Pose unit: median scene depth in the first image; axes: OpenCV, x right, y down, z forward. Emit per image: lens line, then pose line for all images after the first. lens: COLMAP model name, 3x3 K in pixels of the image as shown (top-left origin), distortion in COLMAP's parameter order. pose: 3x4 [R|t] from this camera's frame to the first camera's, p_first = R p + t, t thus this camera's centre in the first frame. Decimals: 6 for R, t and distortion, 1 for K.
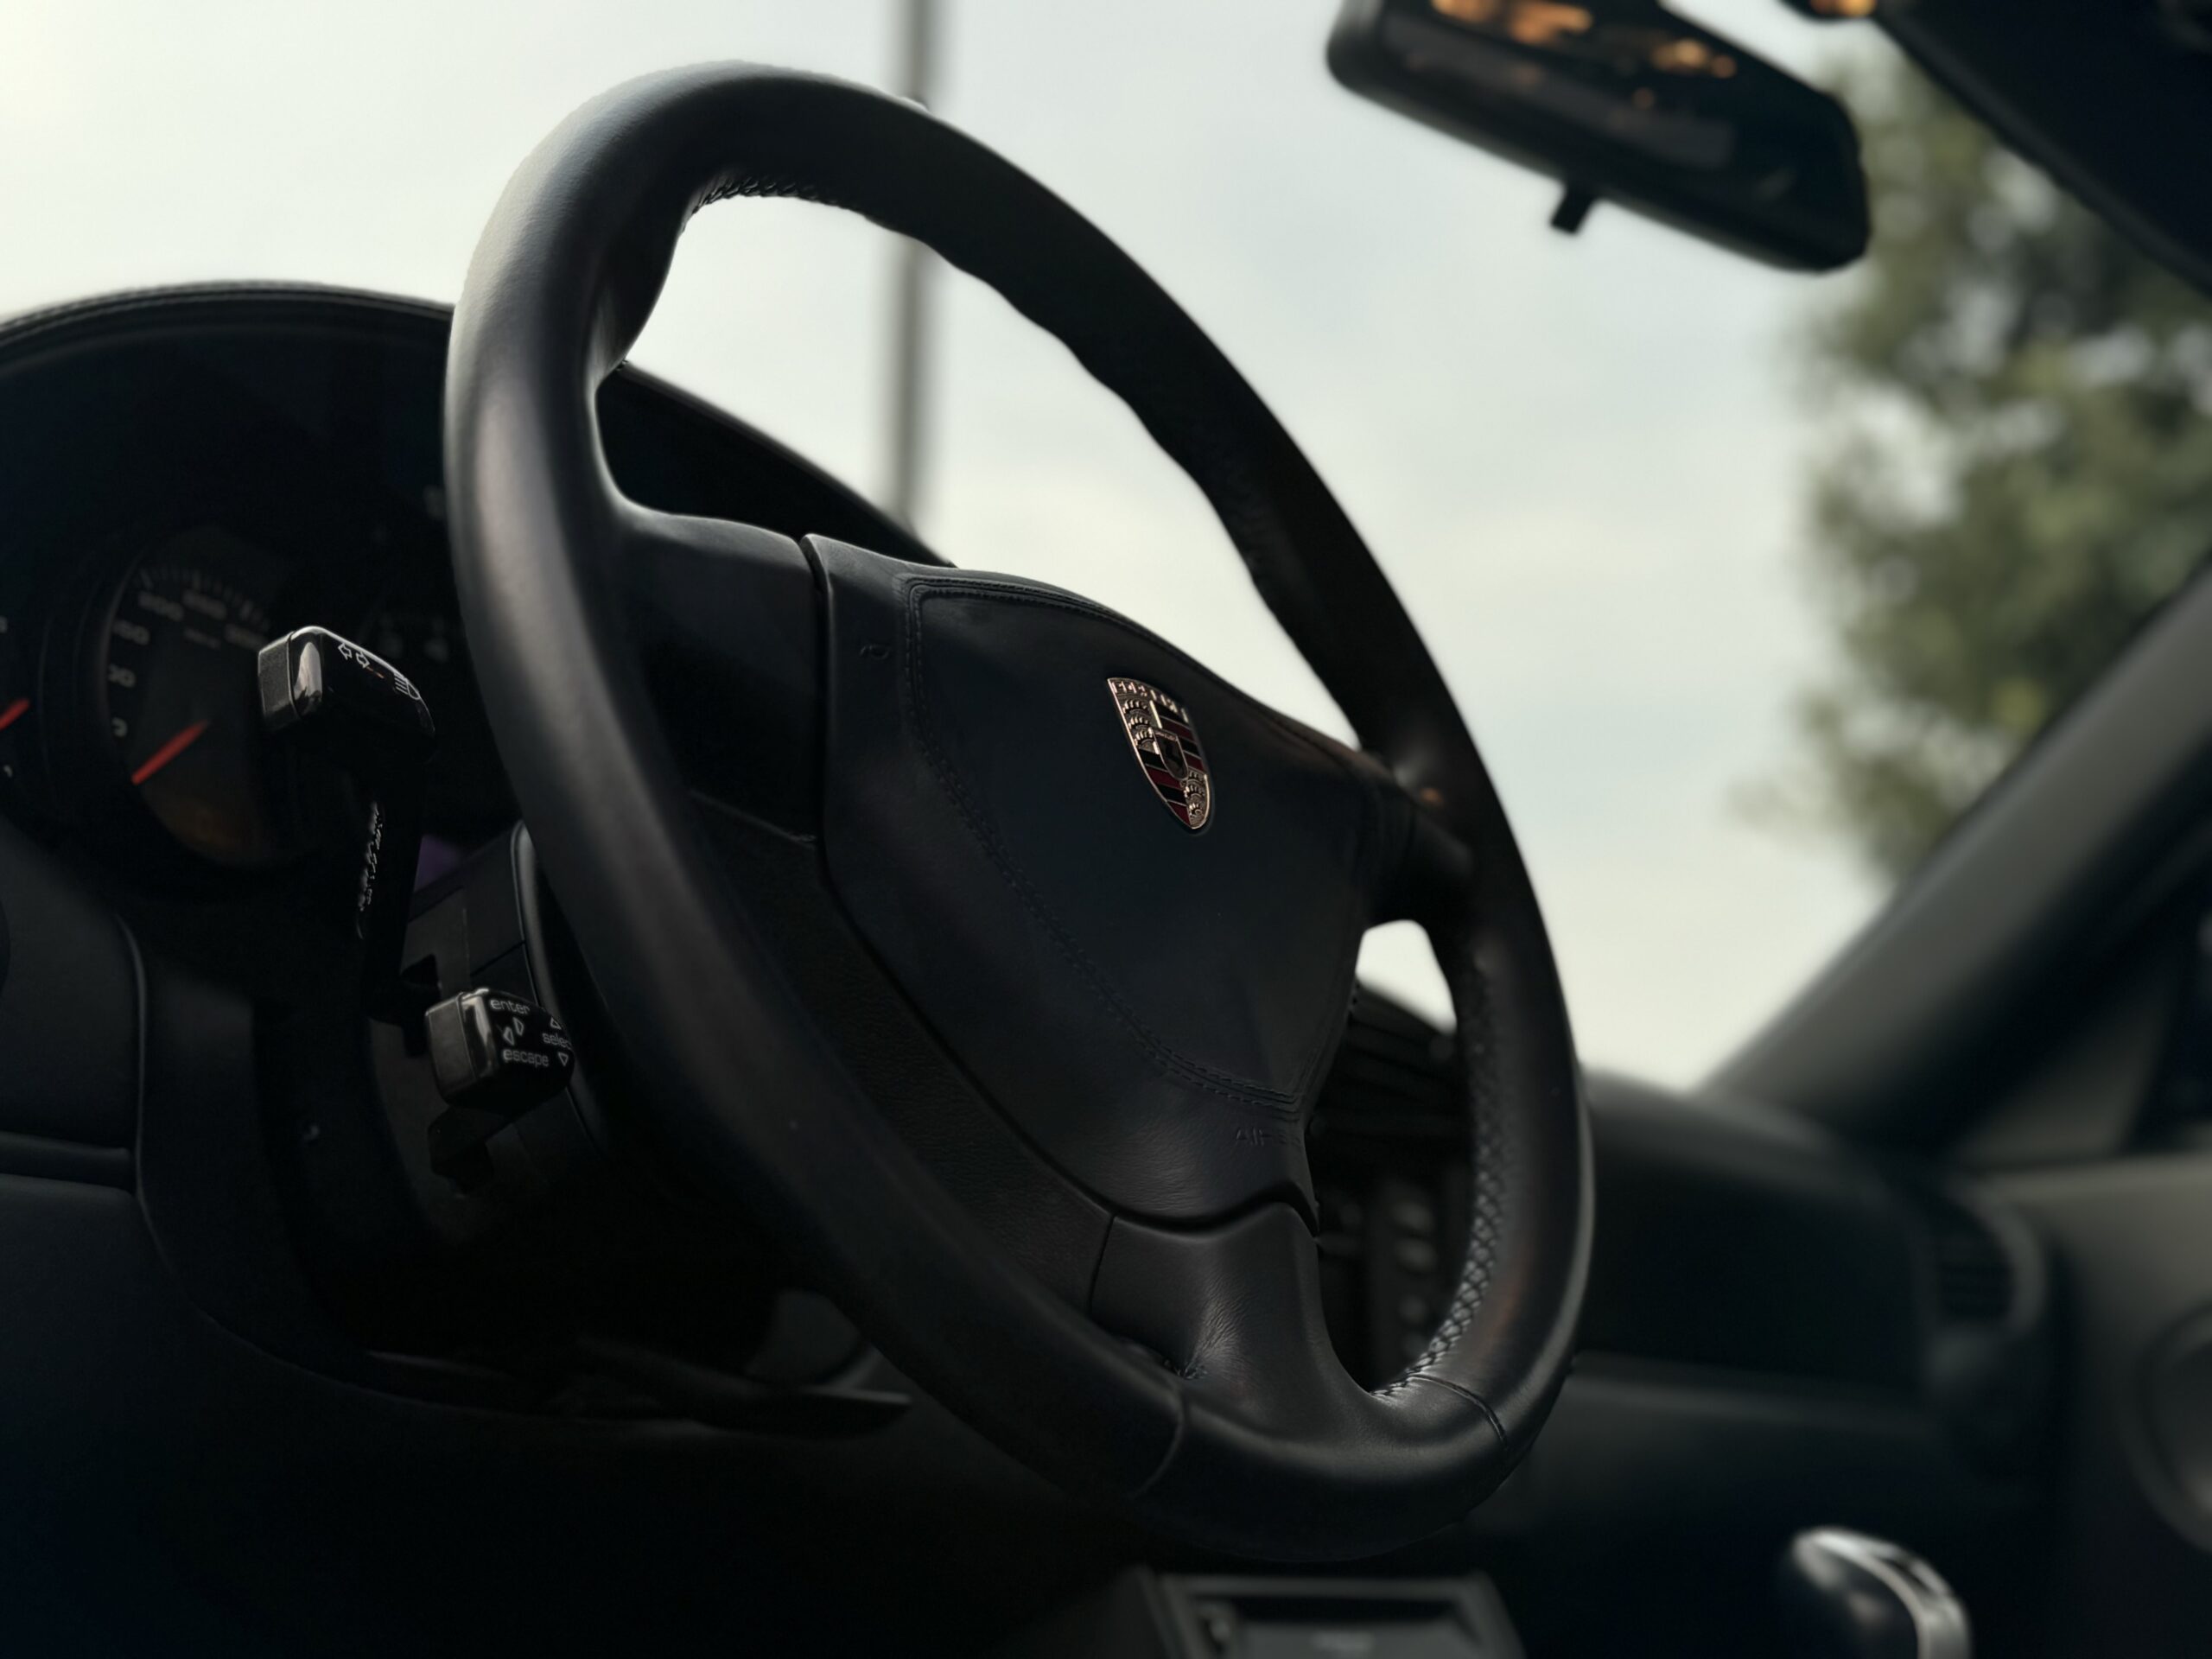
lens RADIAL K [[2731.9, 0, 1106.0], [0, 2731.9, 829.5], [0, 0, 1]] dist [0.351099, -1.055488]
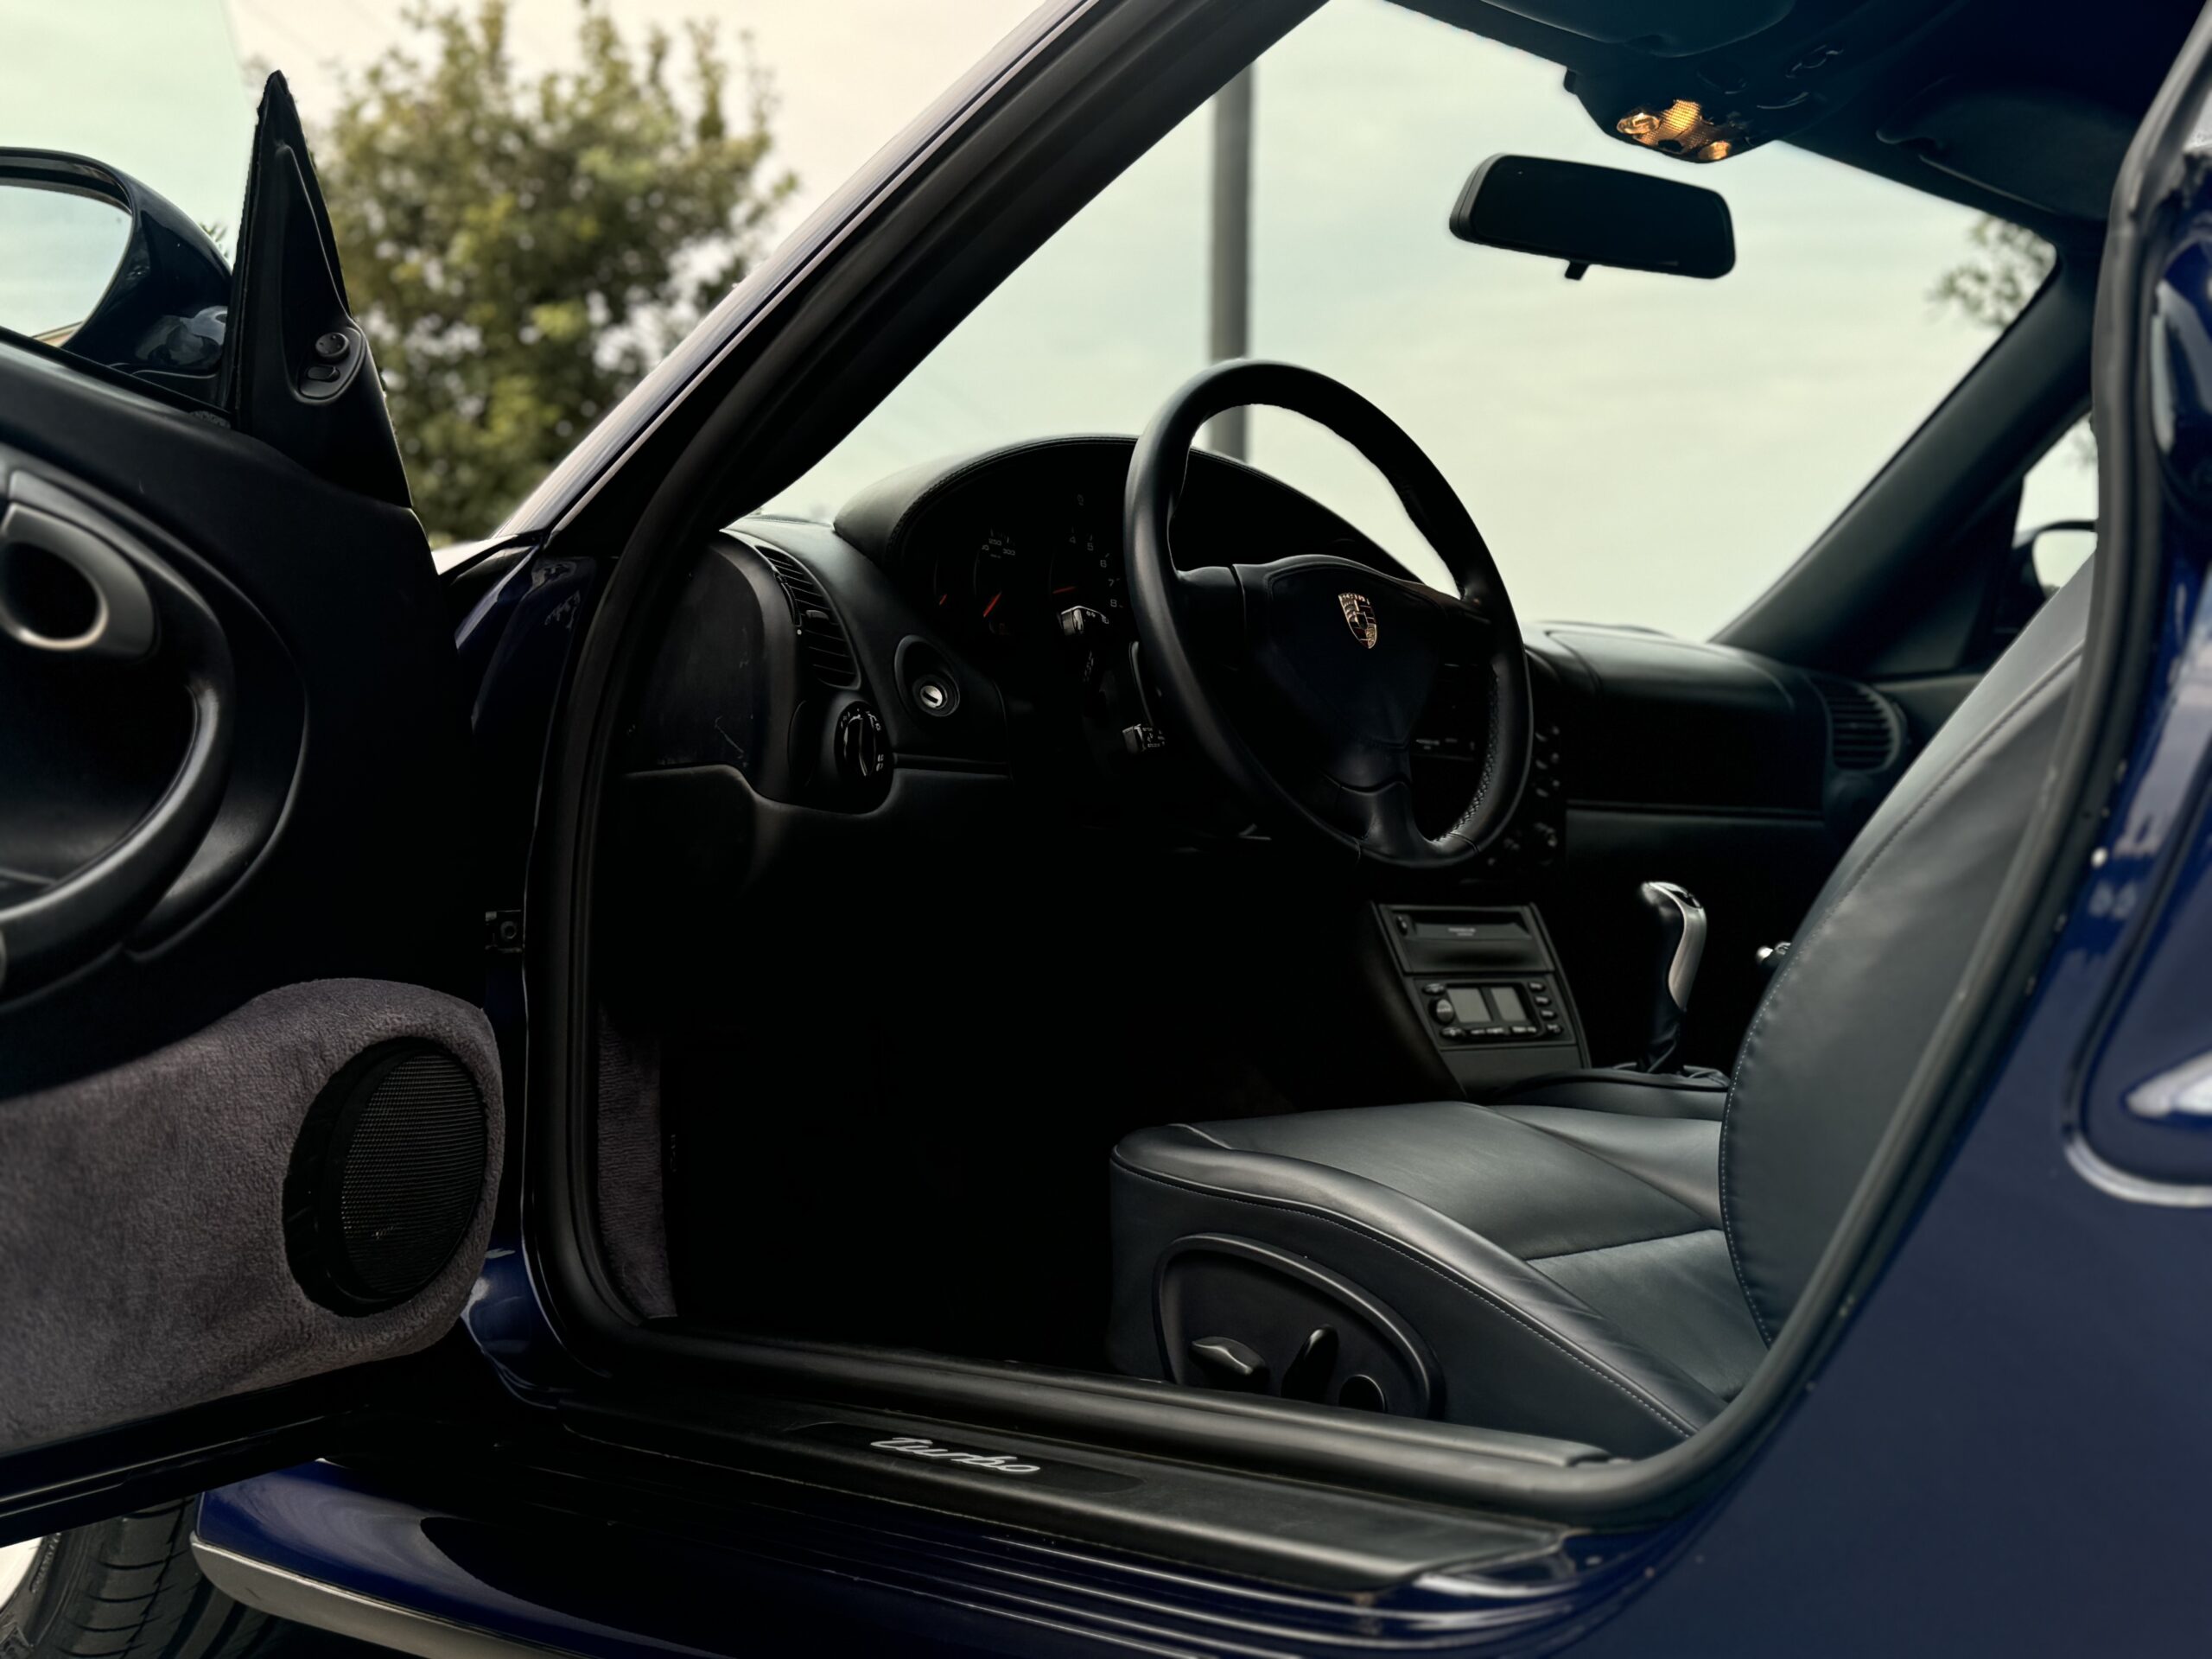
lens RADIAL K [[2731.9, 0, 1106.0], [0, 2731.9, 829.5], [0, 0, 1]] dist [0.351099, -1.055488]
pose [[0.993224, -0.009151, -0.115853, 0.087622], [0.035074, 0.974013, 0.223758, -0.459410], [0.110795, -0.226305, 0.967735, -1.802706]]
